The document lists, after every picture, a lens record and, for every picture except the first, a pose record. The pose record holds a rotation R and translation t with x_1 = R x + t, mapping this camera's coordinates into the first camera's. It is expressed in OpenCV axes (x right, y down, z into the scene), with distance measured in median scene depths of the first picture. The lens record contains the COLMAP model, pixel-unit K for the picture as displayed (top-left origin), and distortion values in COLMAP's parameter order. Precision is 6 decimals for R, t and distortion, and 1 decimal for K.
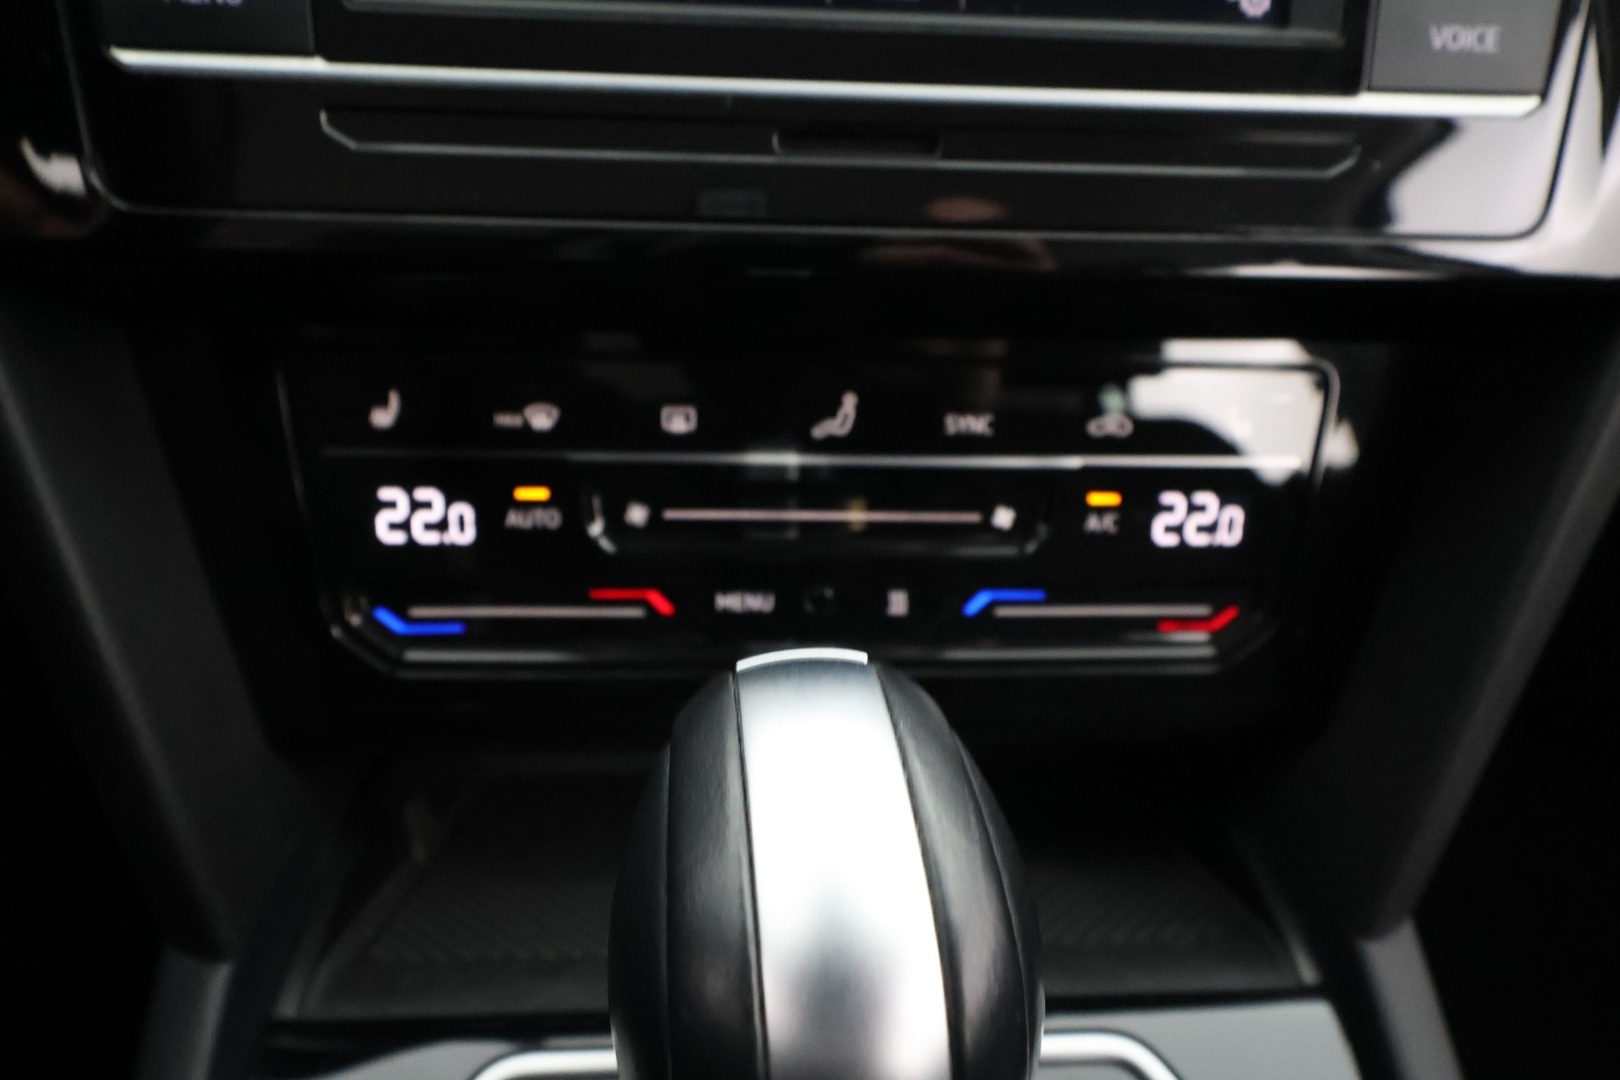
lens RADIAL K [[1058.2, 0, 812.3], [0, 1058.2, 542.3], [0, 0, 1]] dist [0.017249, -0.002653]
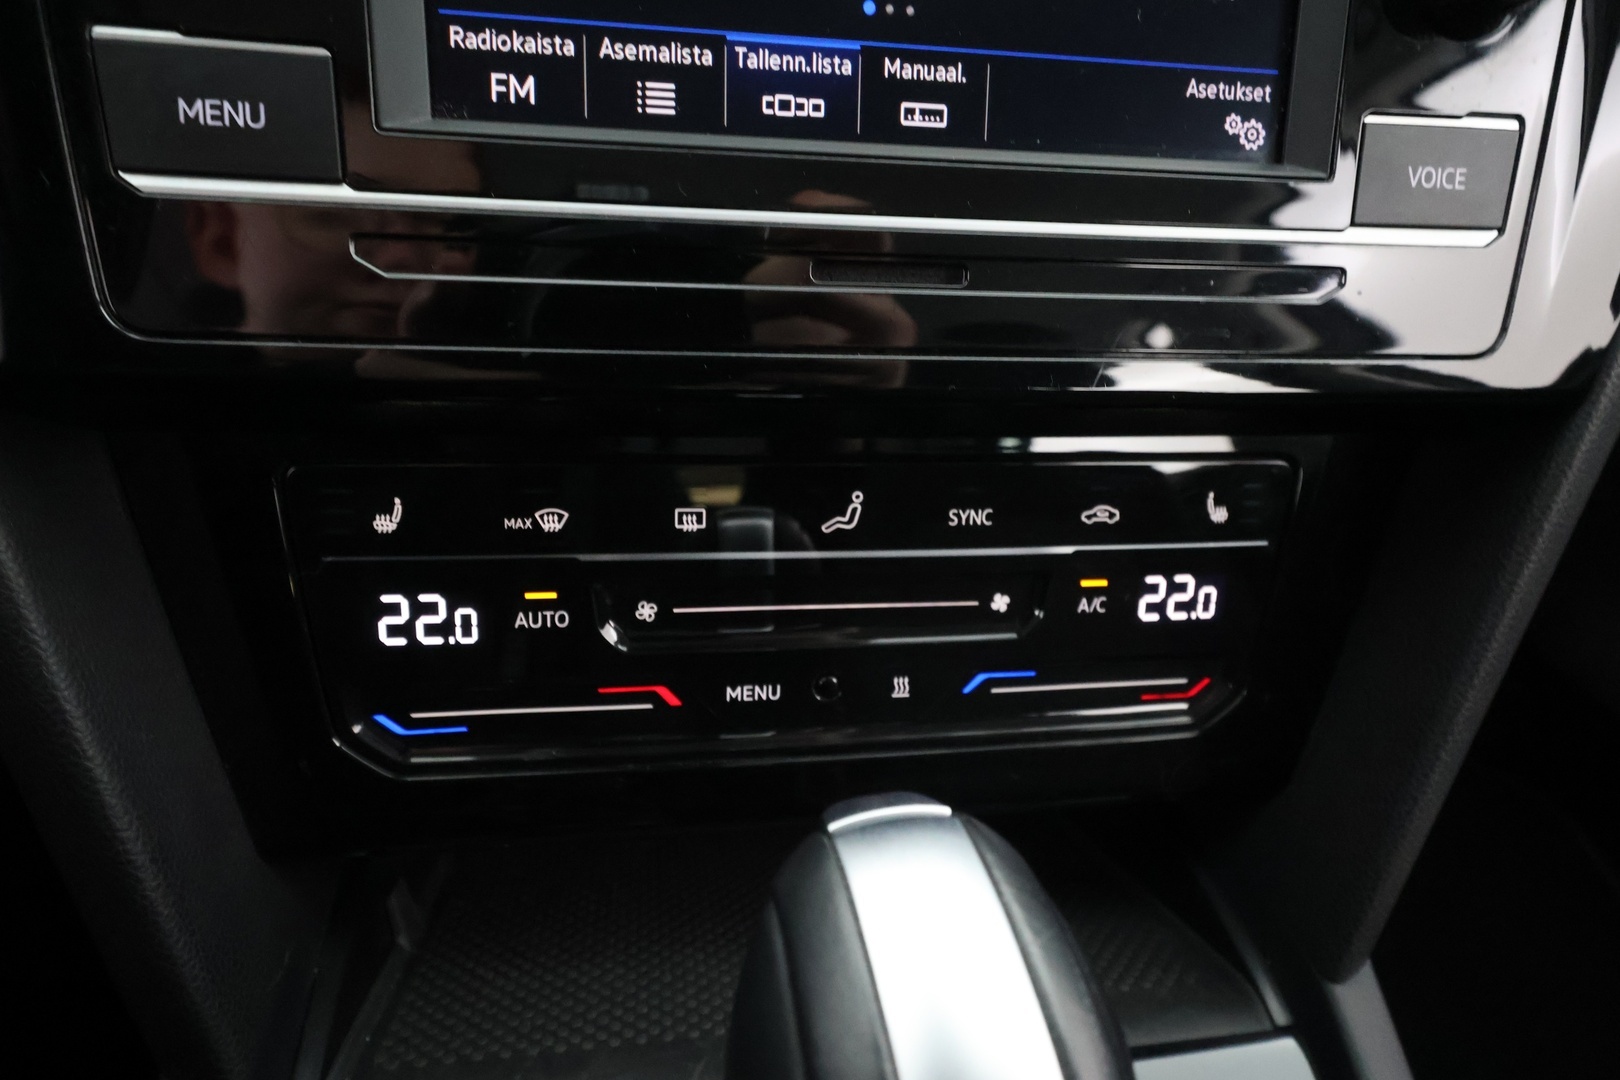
lens RADIAL K [[1058.2, 0, 817.4], [0, 1058.2, 543.6], [0, 0, 1]] dist [0.017249, -0.002653]
pose [[0.993635, -0.019529, 0.110938, -0.115548], [0.017449, 0.999654, 0.019696, -0.107887], [-0.111285, -0.017634, 0.993632, -0.010404]]
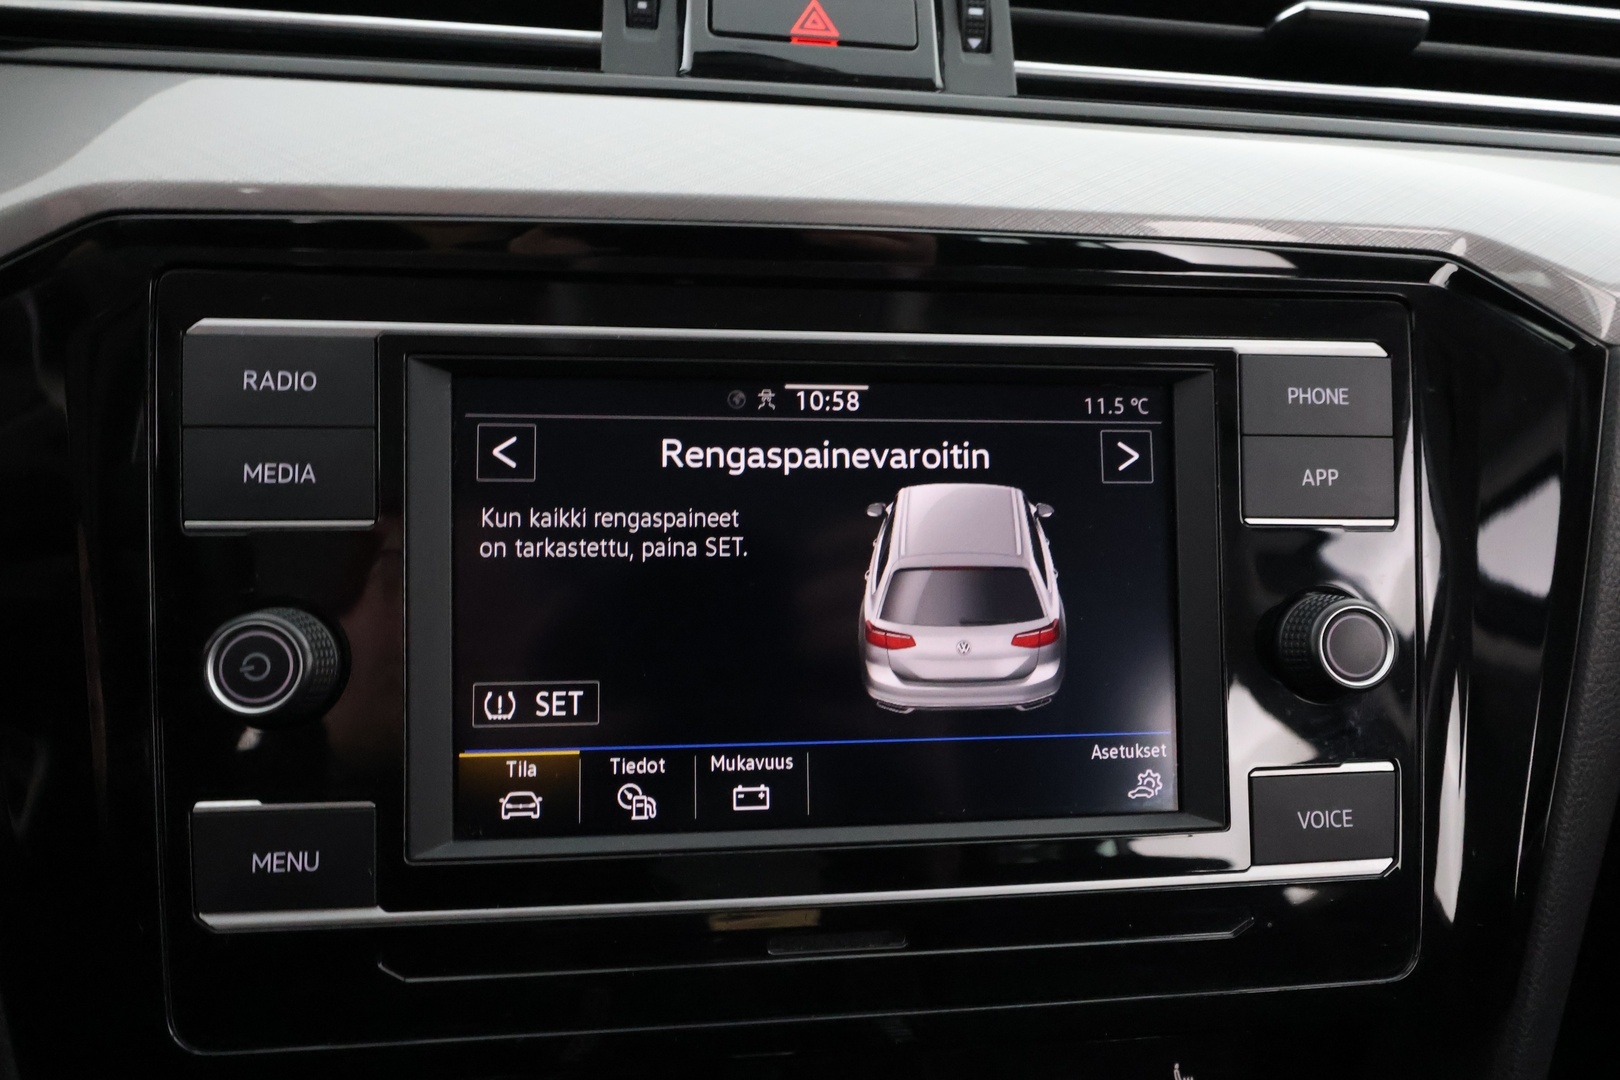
lens RADIAL K [[1058.2, 0, 813.8], [0, 1058.2, 537.5], [0, 0, 1]] dist [0.017249, -0.002653]
pose [[0.998318, -0.025893, 0.051880, -0.026421], [0.037186, 0.972421, -0.230249, -0.429487], [-0.044487, 0.231791, 0.971748, -0.195718]]
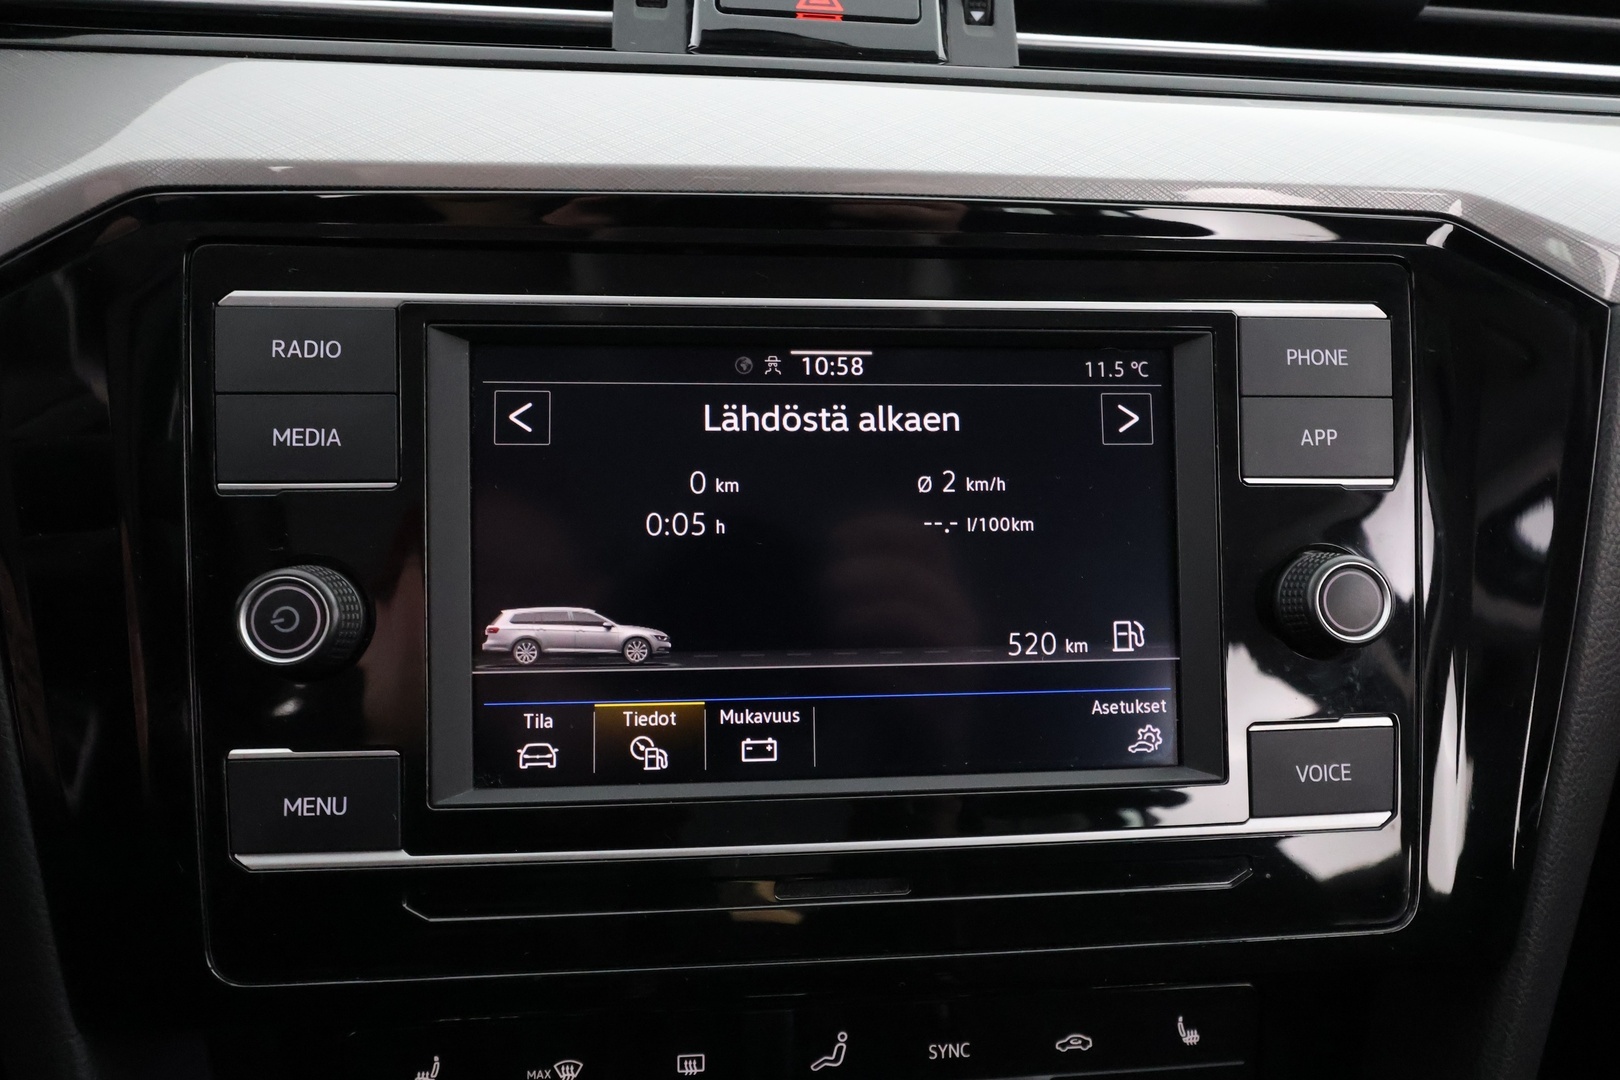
lens RADIAL K [[1058.2, 0, 811.3], [0, 1058.2, 537.5], [0, 0, 1]] dist [0.017249, -0.002653]
pose [[0.999268, -0.030816, 0.022672, -0.007012], [0.035142, 0.973606, -0.225516, -0.391382], [-0.015124, 0.226147, 0.973976, -0.217741]]
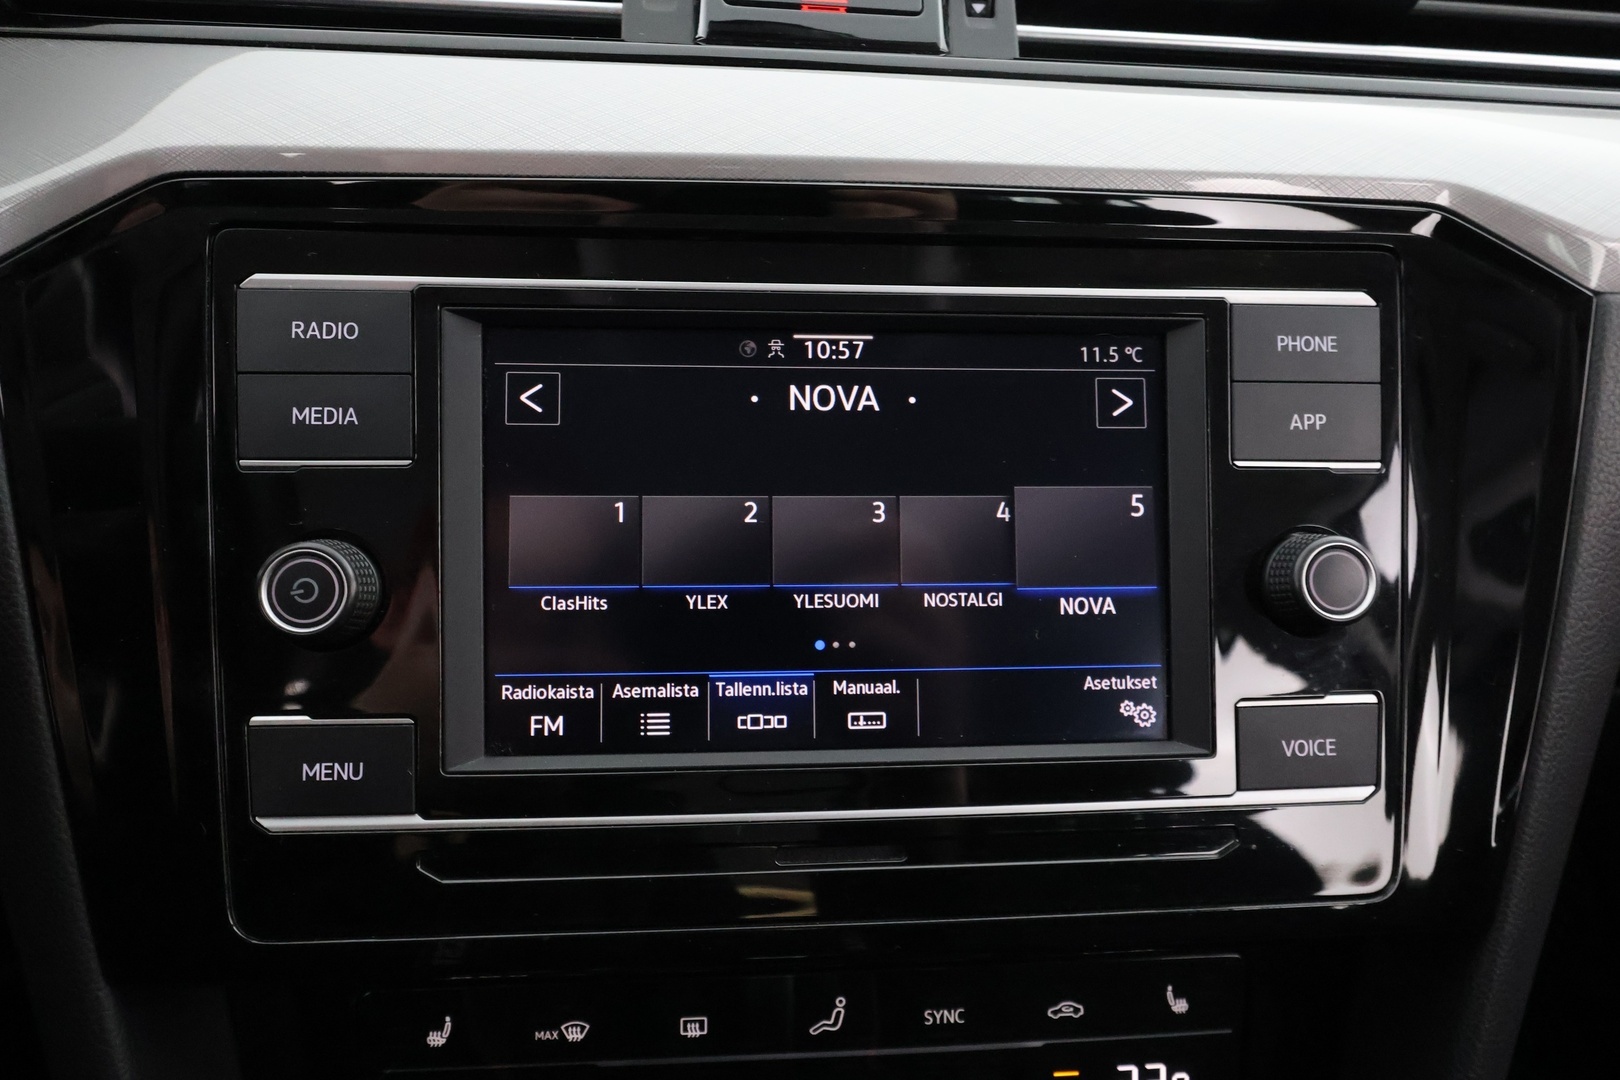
lens RADIAL K [[1058.2, 0, 812.5], [0, 1058.2, 535.7], [0, 0, 1]] dist [0.017249, -0.002653]
pose [[0.999551, -0.025277, 0.016077, -0.001294], [0.028184, 0.975366, -0.218783, -0.372944], [-0.010150, 0.219138, 0.975641, -0.245092]]
